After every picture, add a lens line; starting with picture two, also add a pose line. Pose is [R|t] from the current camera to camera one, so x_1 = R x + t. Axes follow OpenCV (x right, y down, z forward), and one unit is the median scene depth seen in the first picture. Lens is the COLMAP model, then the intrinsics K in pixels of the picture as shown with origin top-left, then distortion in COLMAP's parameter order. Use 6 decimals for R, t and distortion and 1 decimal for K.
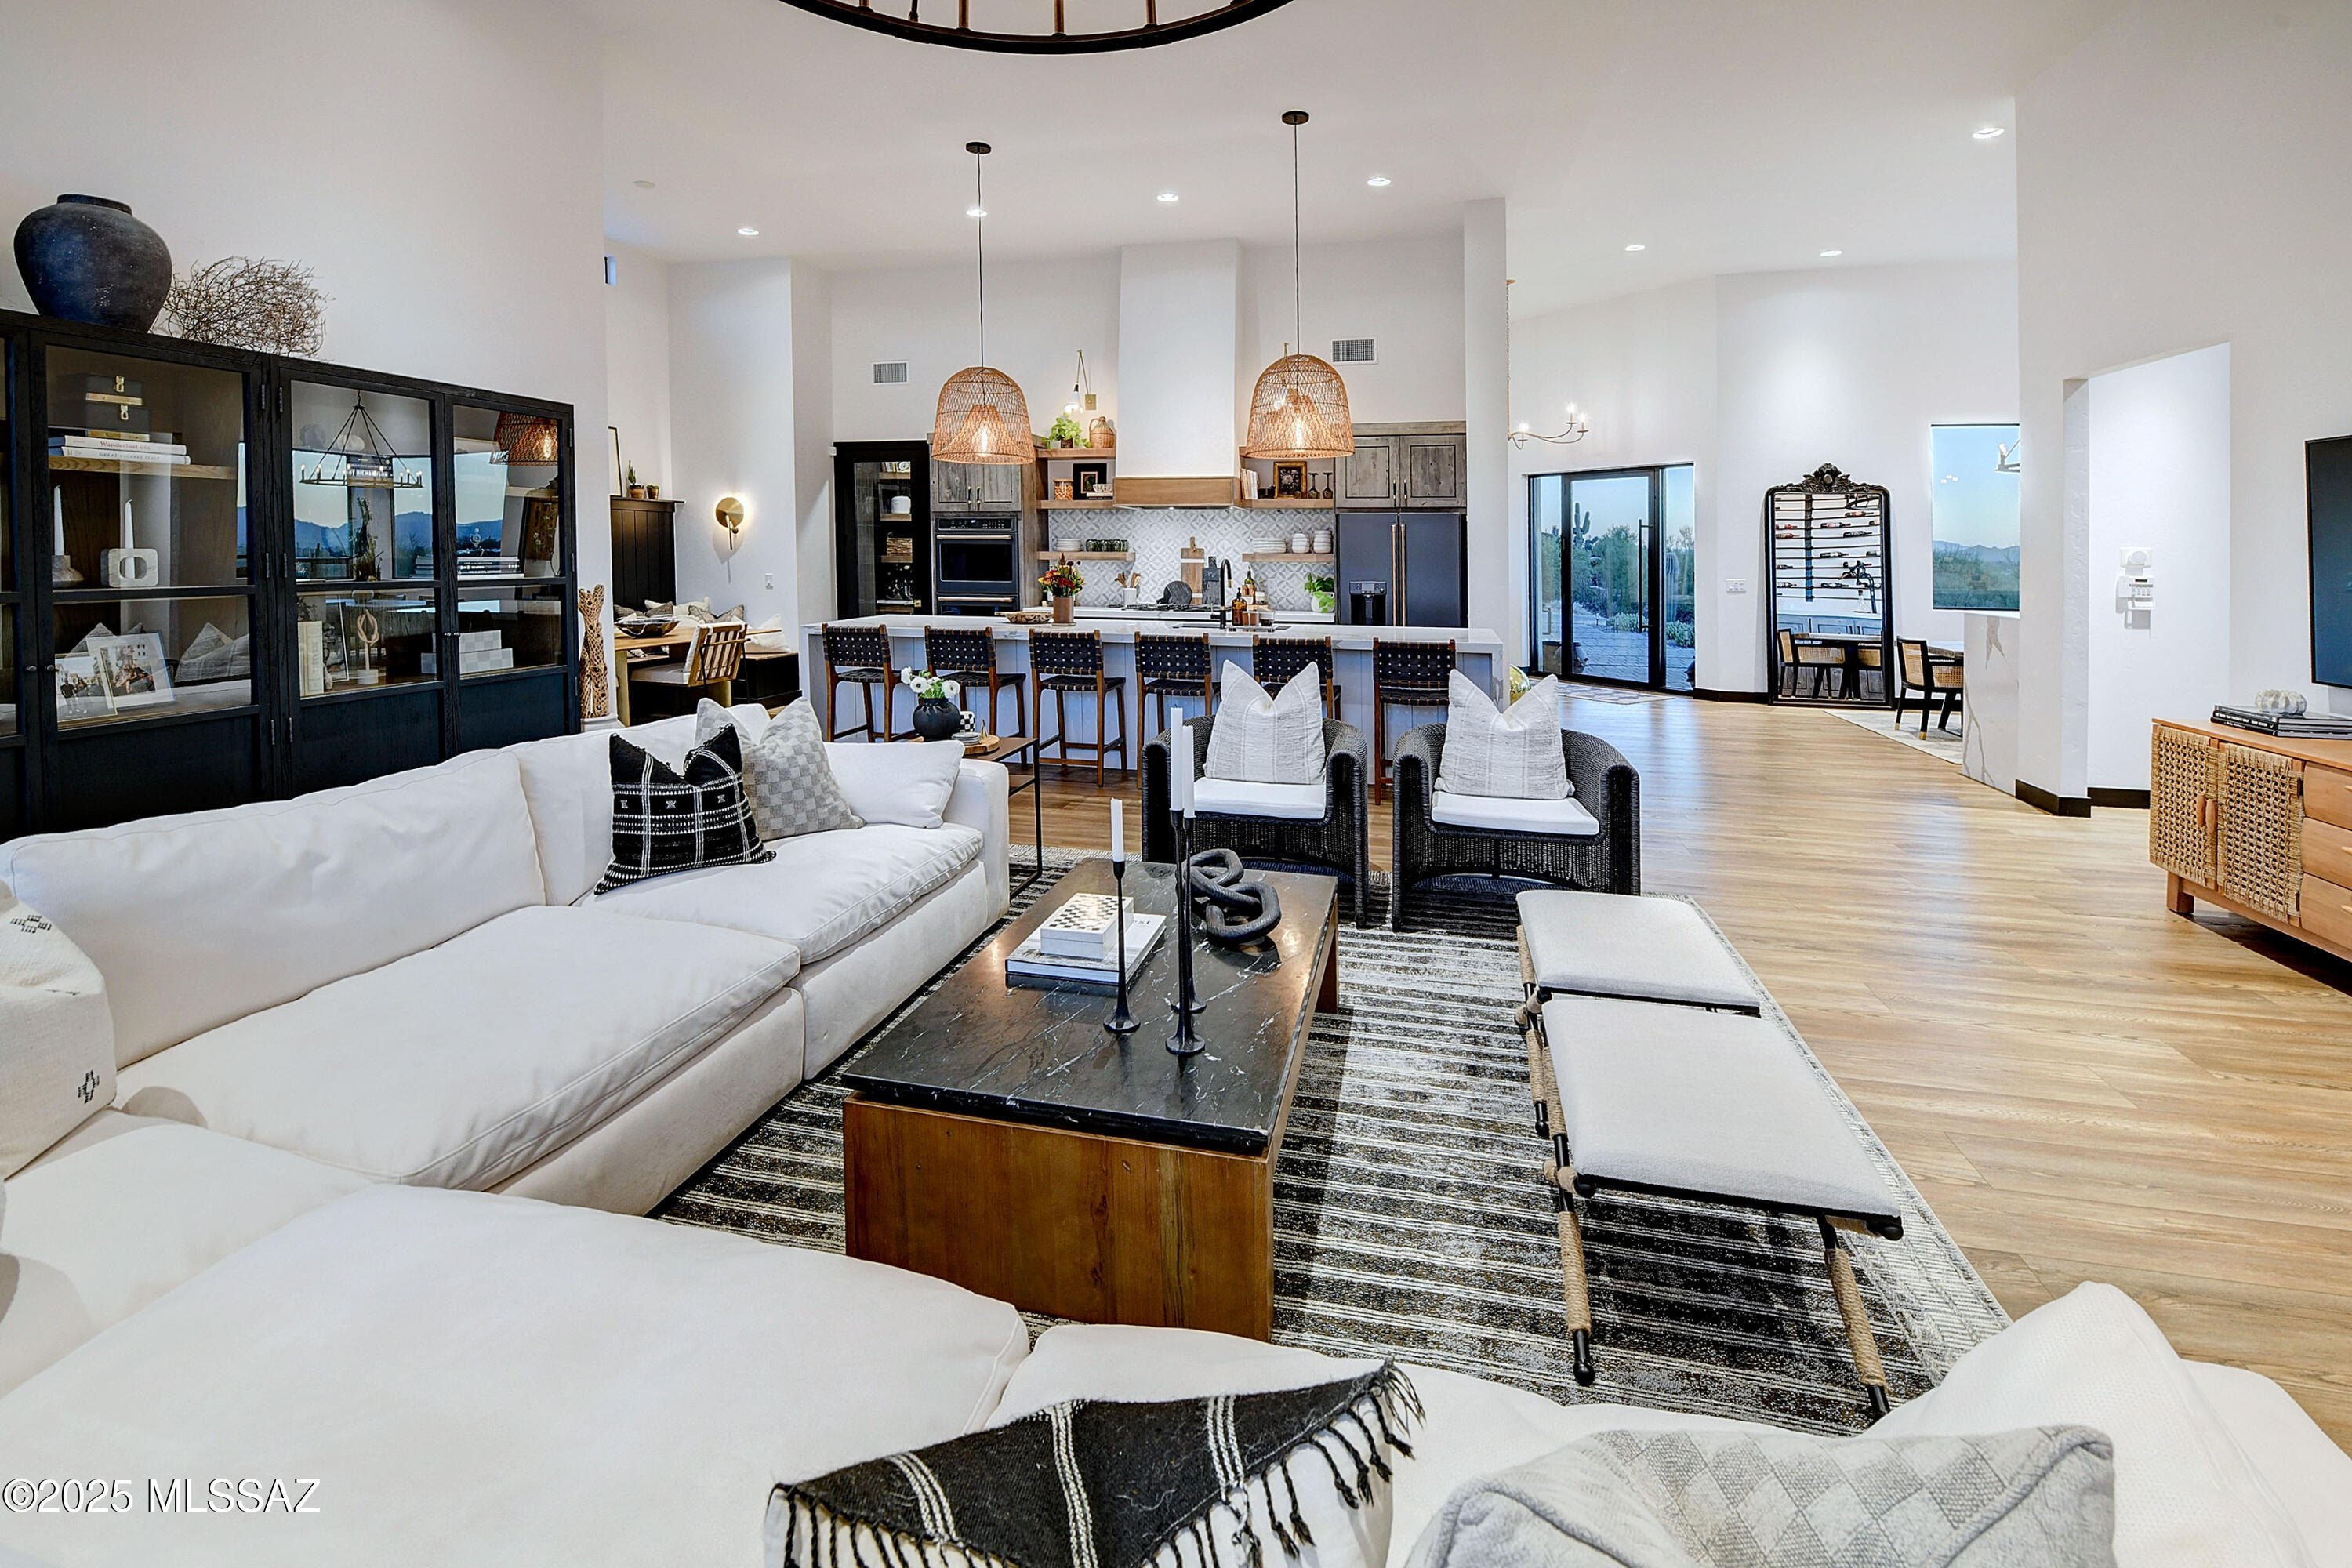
lens RADIAL K [[994.8, 0, 1228.0], [0, 994.8, 591.0], [0, 0, 1]] dist [-0.028854, 0.000816]
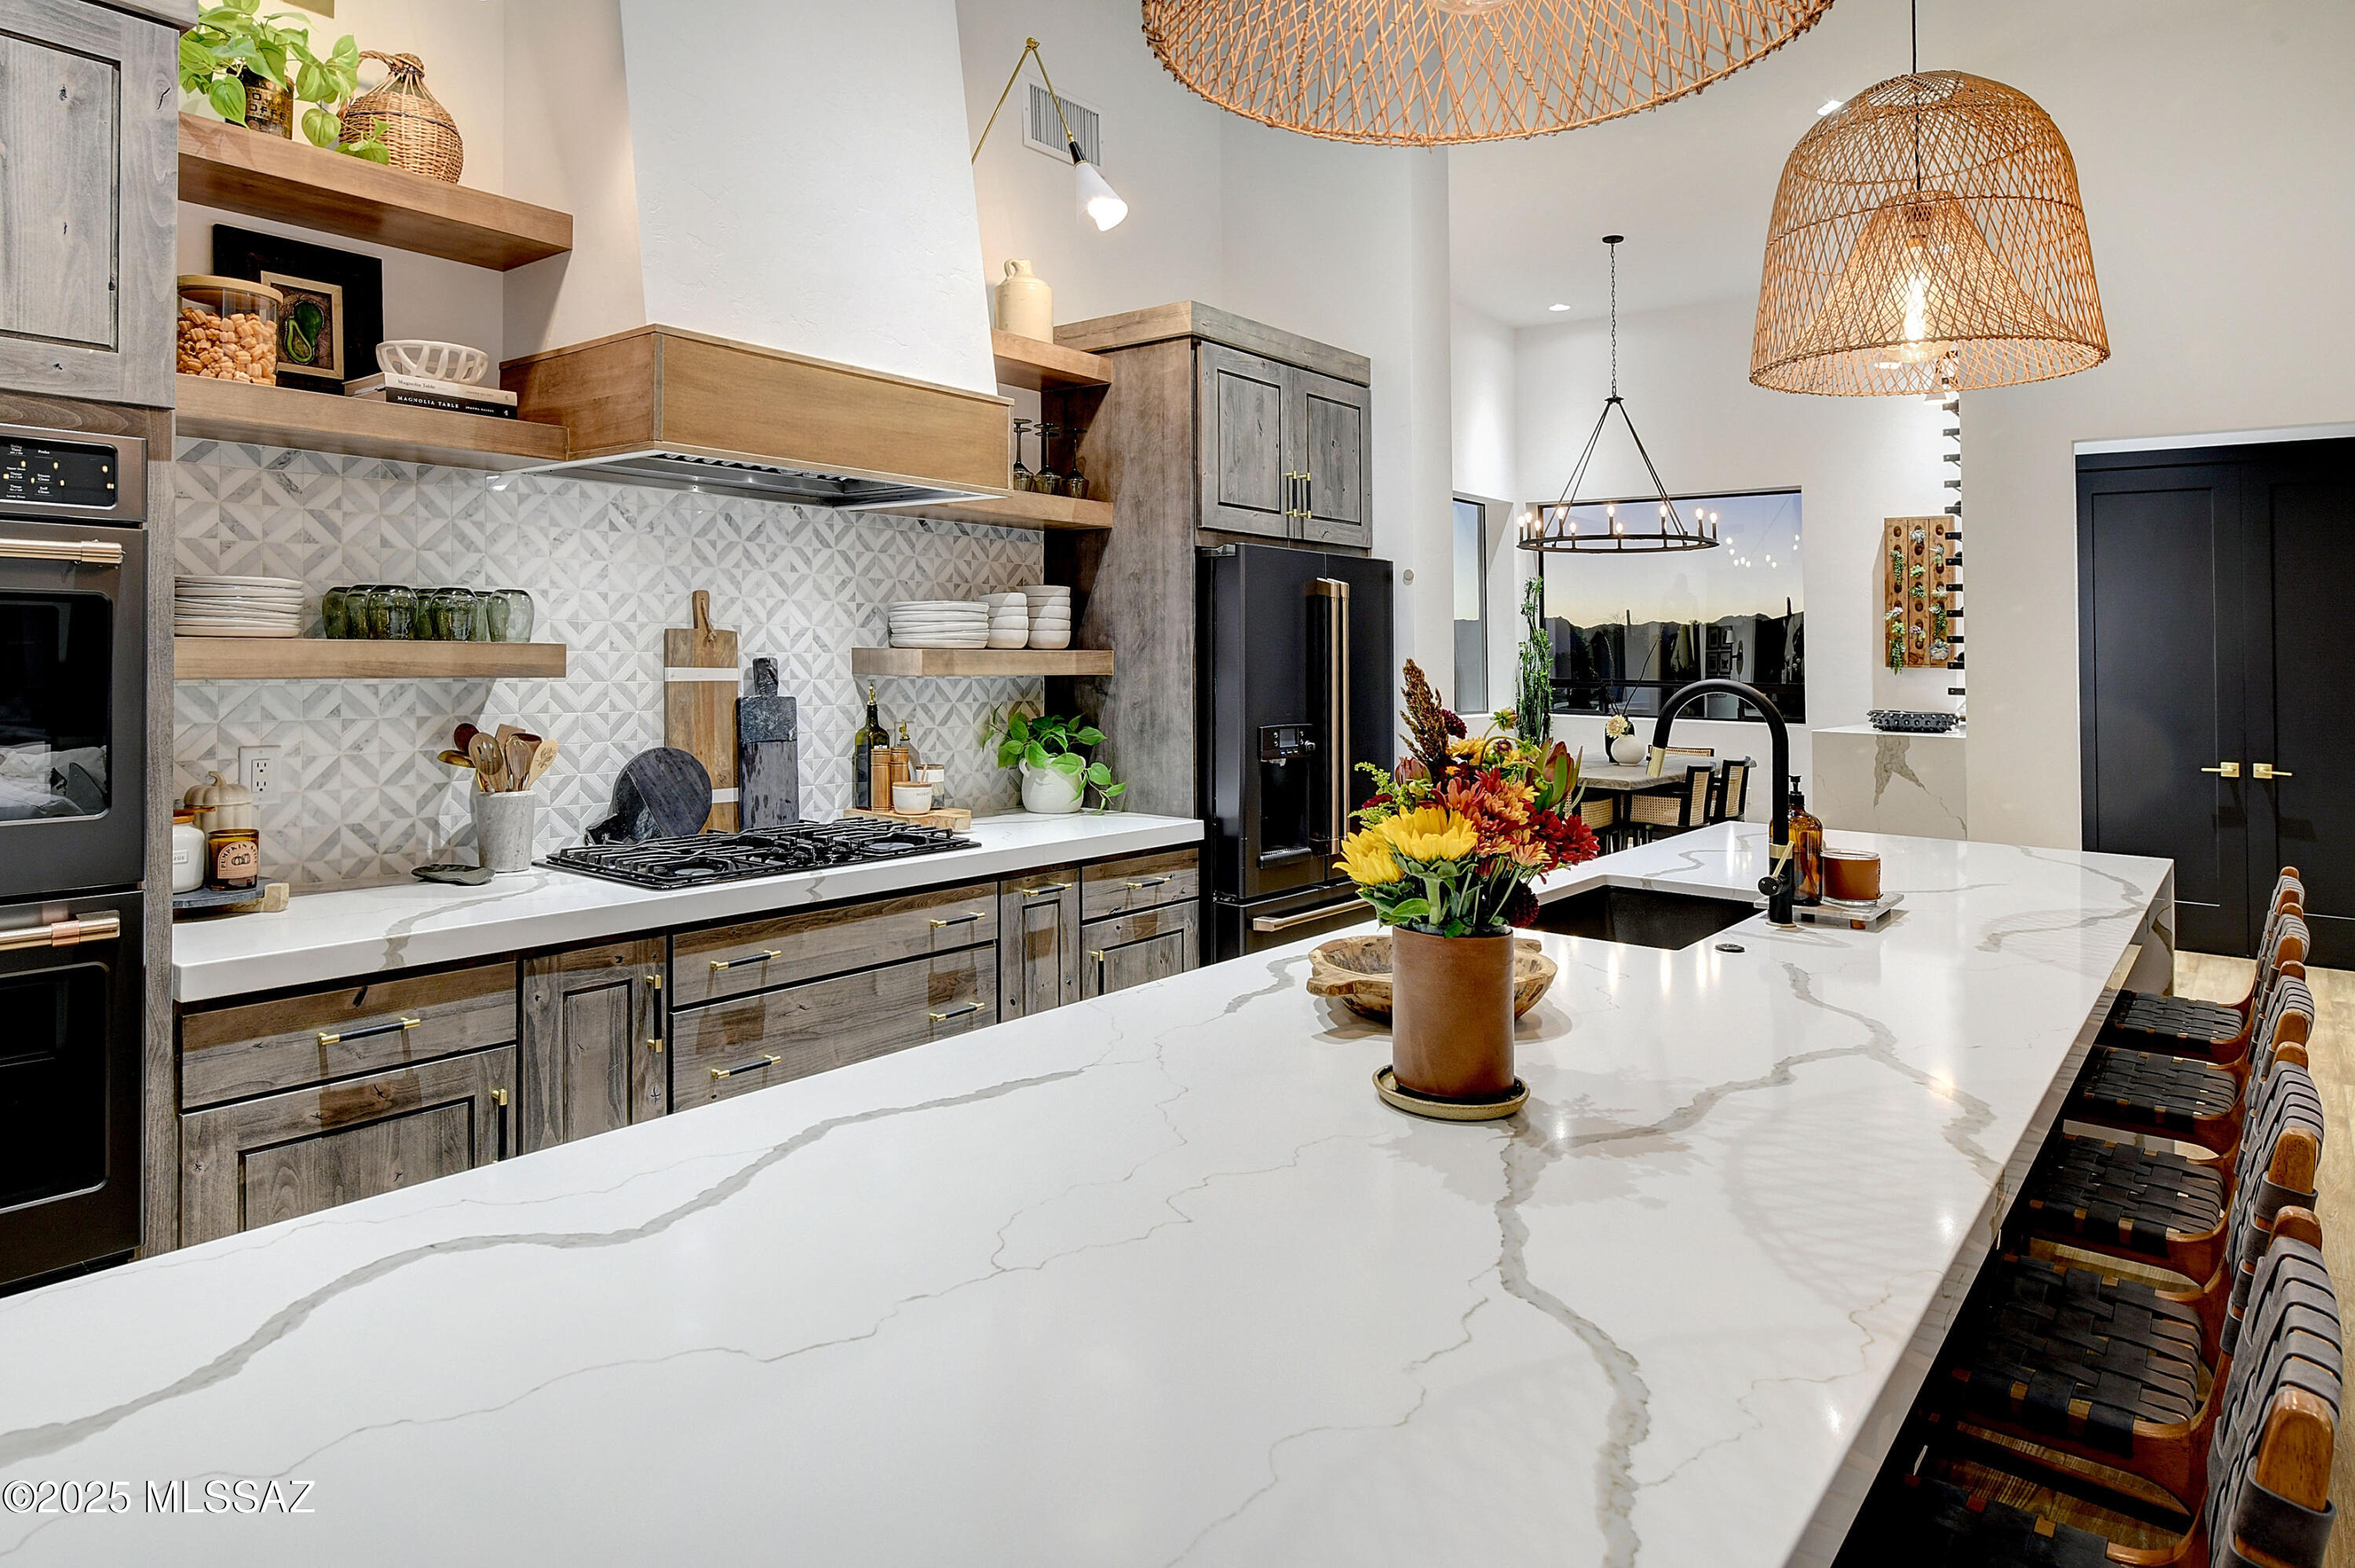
lens RADIAL K [[1425.8, 0, 1151.2], [0, 1425.8, 624.2], [0, 0, 1]] dist [-0.005913, -0.003137]
pose [[0.463170, 0.016169, 0.886122, -0.377132], [0.024002, 0.999238, -0.030779, -0.032903], [-0.885944, 0.035525, 0.462429, 0.789617]]
